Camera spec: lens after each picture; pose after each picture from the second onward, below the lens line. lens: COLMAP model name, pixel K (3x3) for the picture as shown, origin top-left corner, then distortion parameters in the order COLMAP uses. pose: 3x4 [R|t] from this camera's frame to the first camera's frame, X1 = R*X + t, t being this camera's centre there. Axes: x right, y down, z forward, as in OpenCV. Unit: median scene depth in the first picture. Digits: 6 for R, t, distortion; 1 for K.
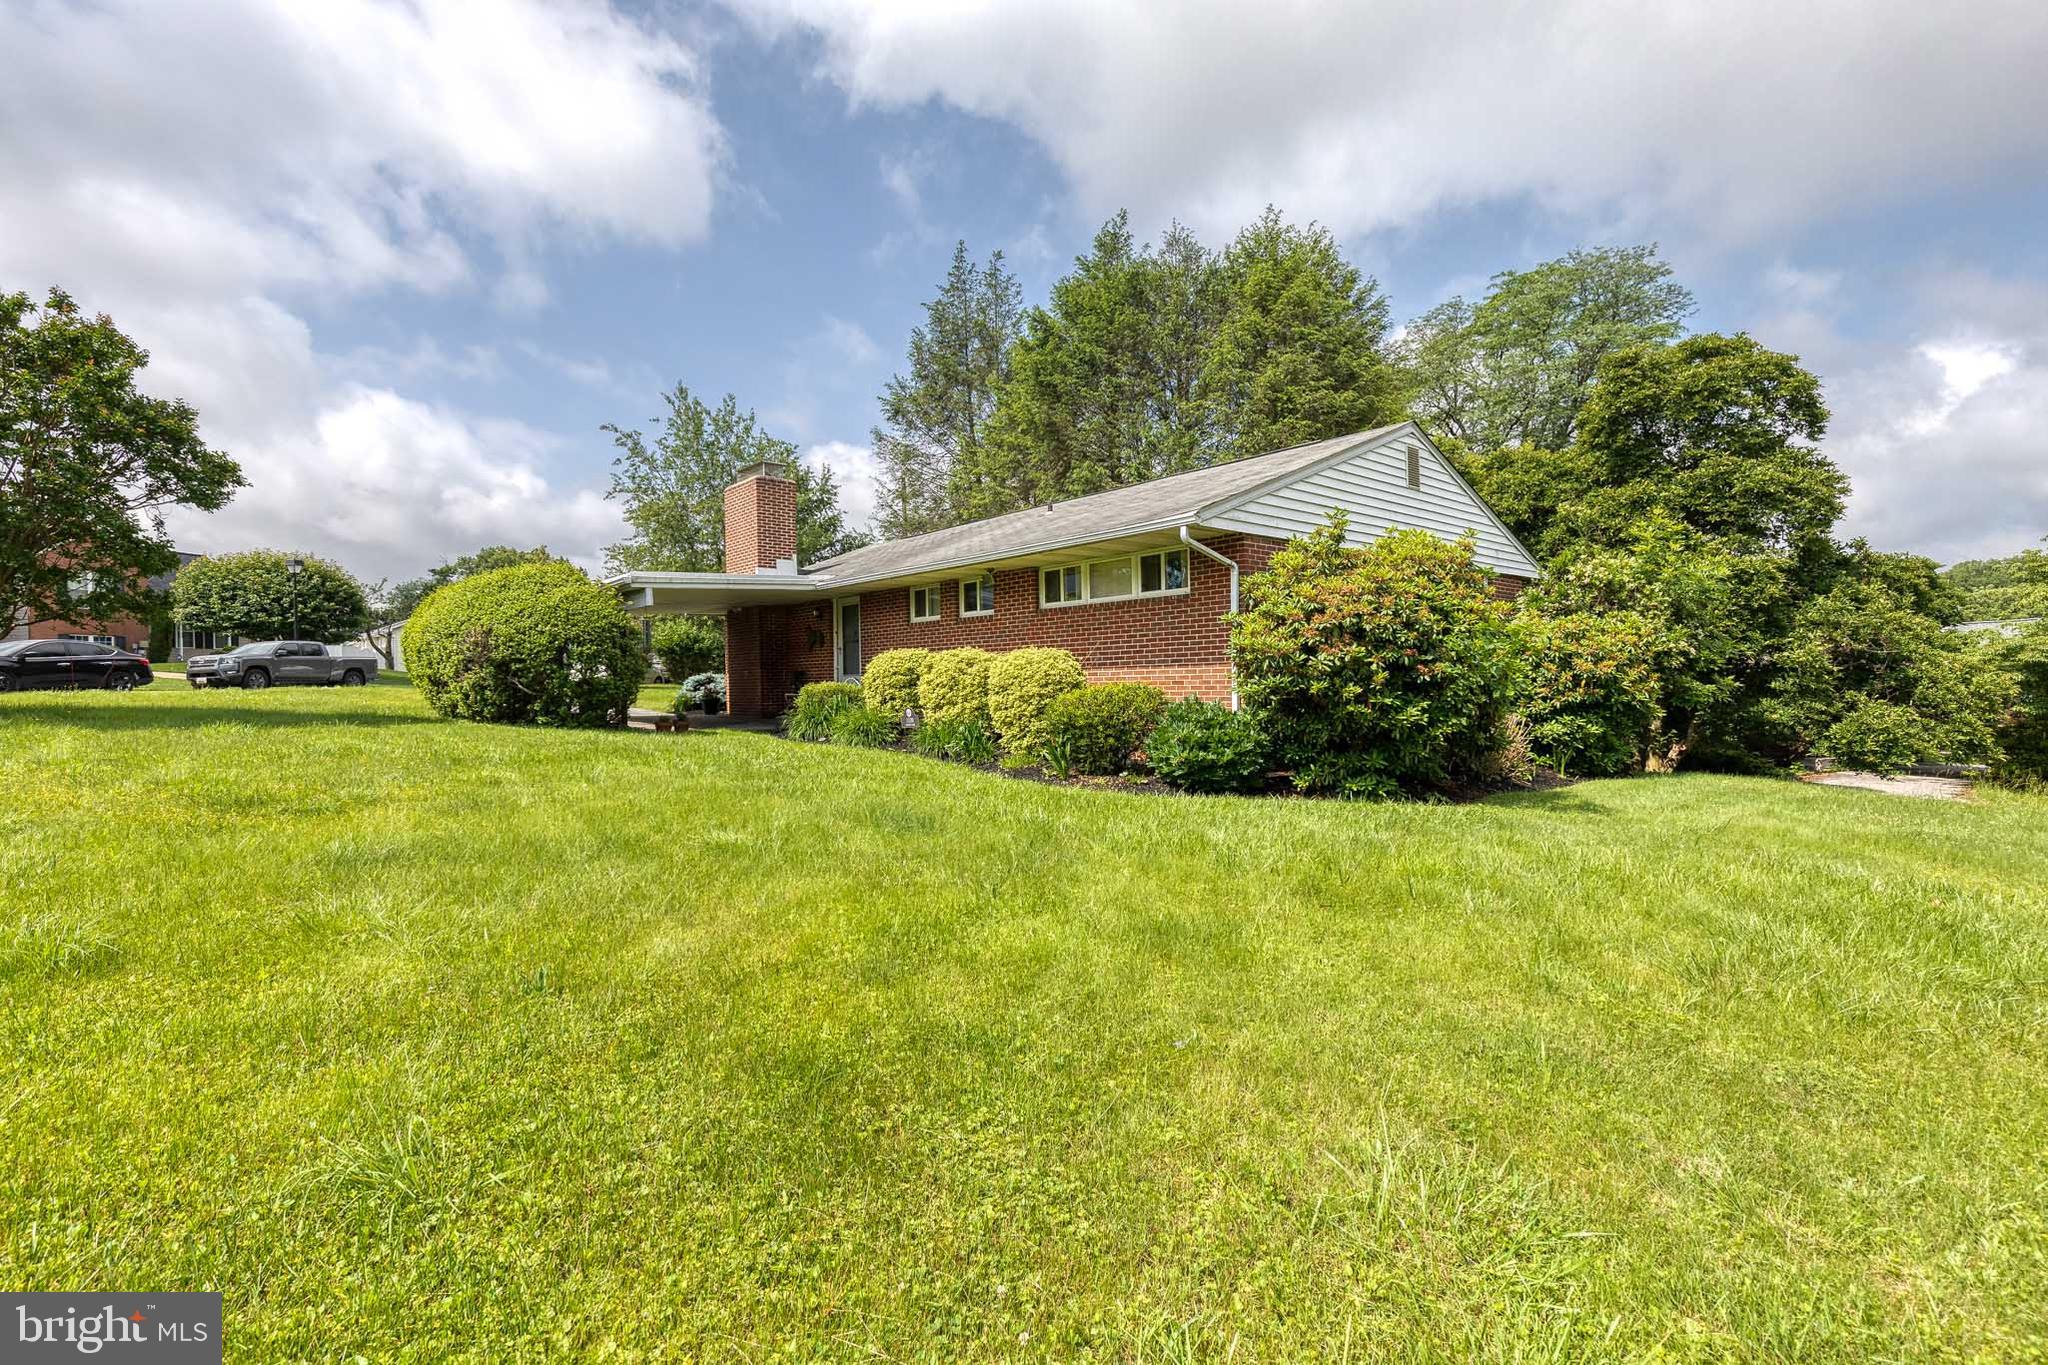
lens RADIAL K [[935.2, 0, 1014.1], [0, 935.2, 644.9], [0, 0, 1]] dist [0.014890, -0.002275]
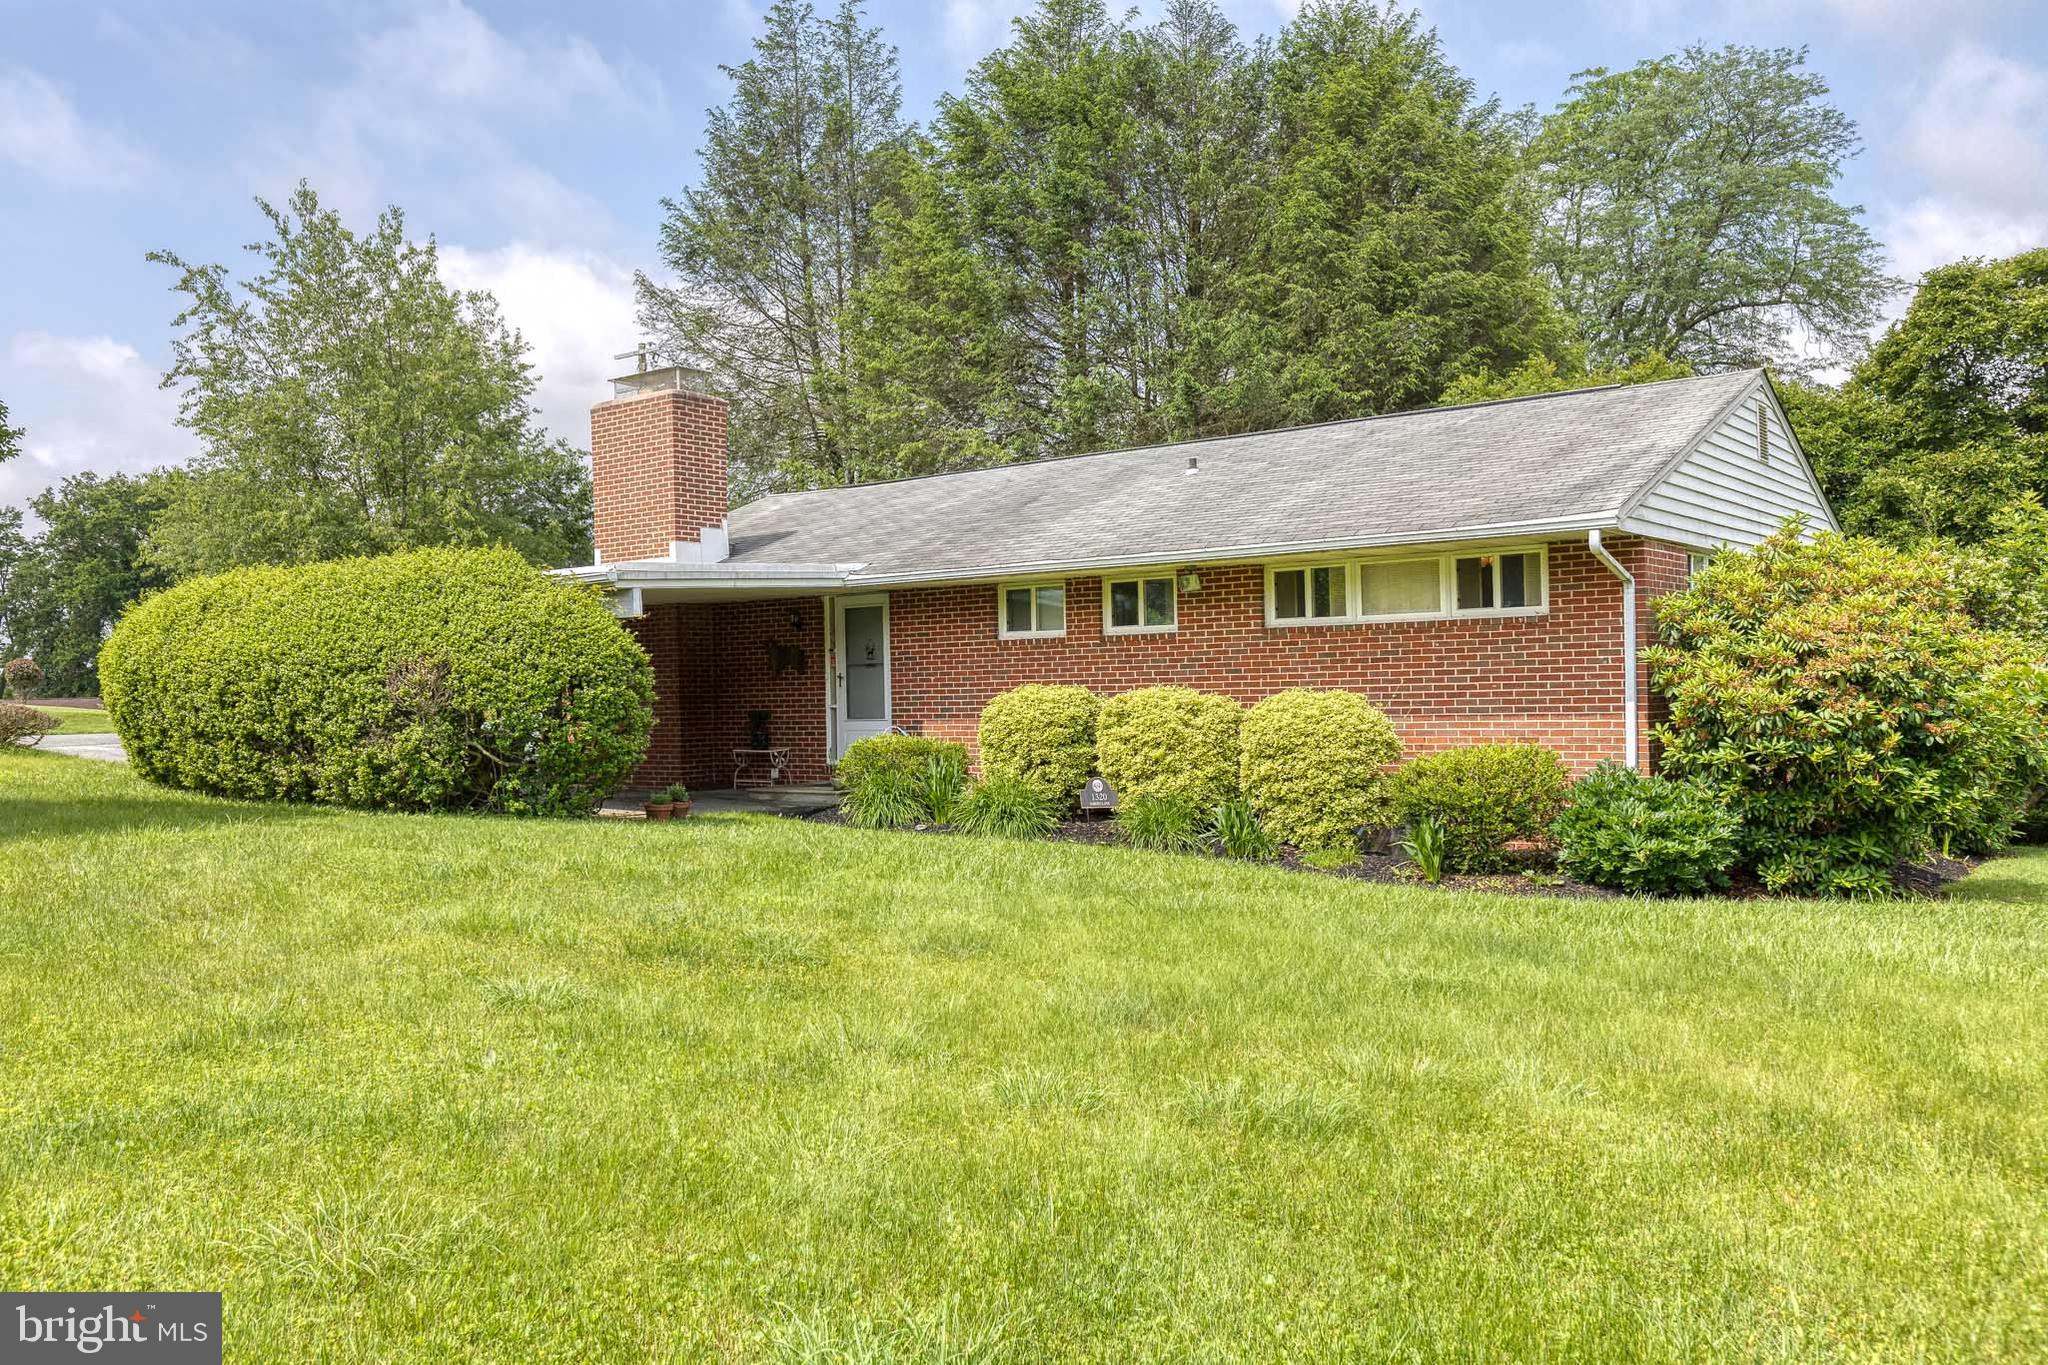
lens RADIAL K [[1628.6, 0, 1028.8], [0, 1628.6, 618.7], [0, 0, 1]] dist [0.006848, 0.004393]
pose [[0.981159, 0.003266, 0.193174, -0.326004], [-0.001526, 0.999957, -0.009155, -0.029870], [-0.193196, 0.008688, 0.981122, -0.106500]]
